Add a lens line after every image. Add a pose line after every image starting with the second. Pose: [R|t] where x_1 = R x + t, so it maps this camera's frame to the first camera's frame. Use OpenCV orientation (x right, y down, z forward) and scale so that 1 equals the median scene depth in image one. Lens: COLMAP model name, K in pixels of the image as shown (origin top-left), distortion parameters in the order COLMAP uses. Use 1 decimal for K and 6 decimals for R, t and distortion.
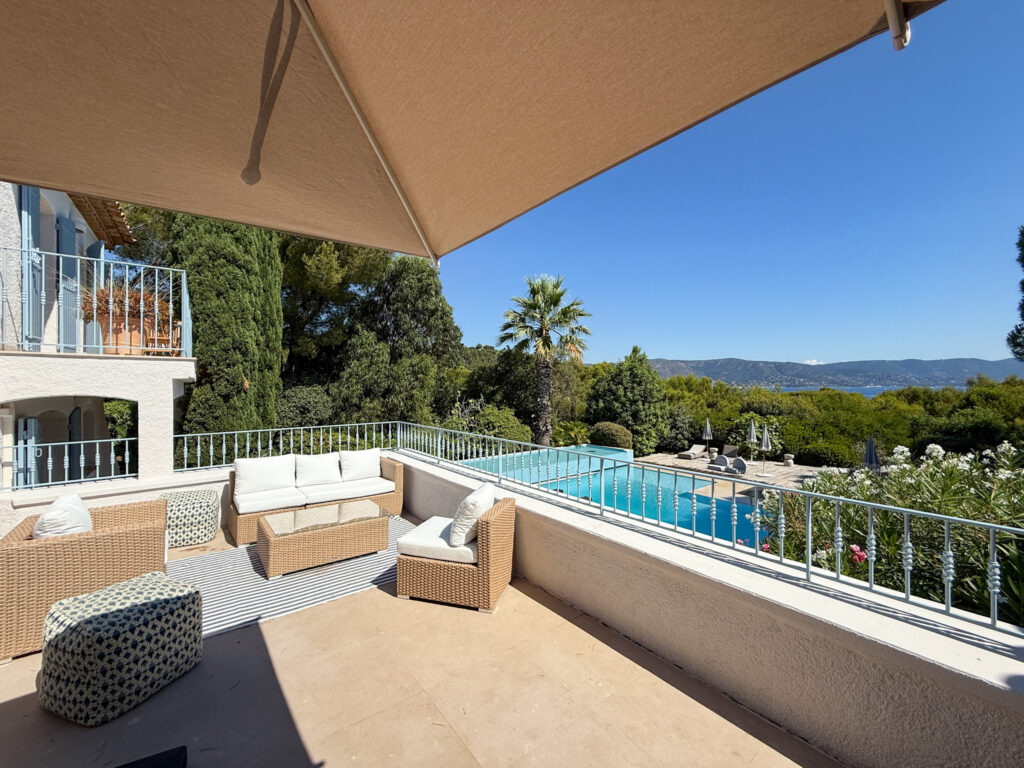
lens RADIAL K [[409.3, 0, 510.3], [0, 409.3, 382.1], [0, 0, 1]] dist [-0.005732, 0.000088]
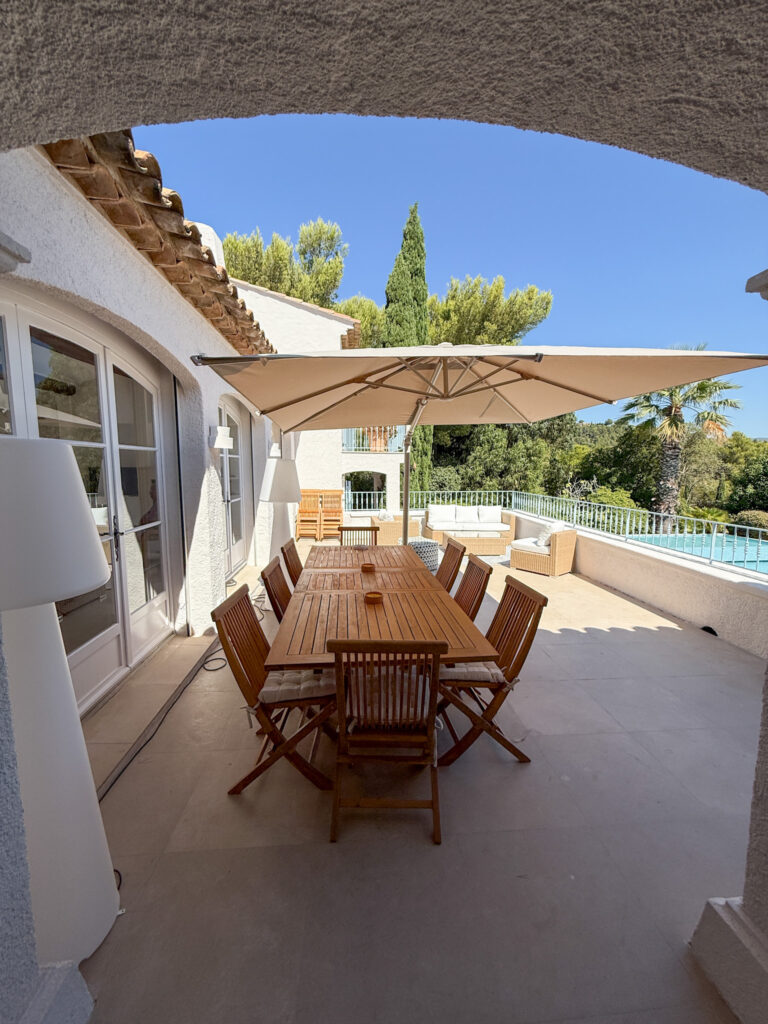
lens RADIAL K [[409.3, 0, 383.3], [0, 409.3, 513.3], [0, 0, 1]] dist [-0.005732, 0.000088]
pose [[0.840265, 0.066284, -0.538110, 0.043385], [-0.000329, 0.992561, 0.121749, -0.001985], [0.542176, -0.102124, 0.834036, -0.161078]]
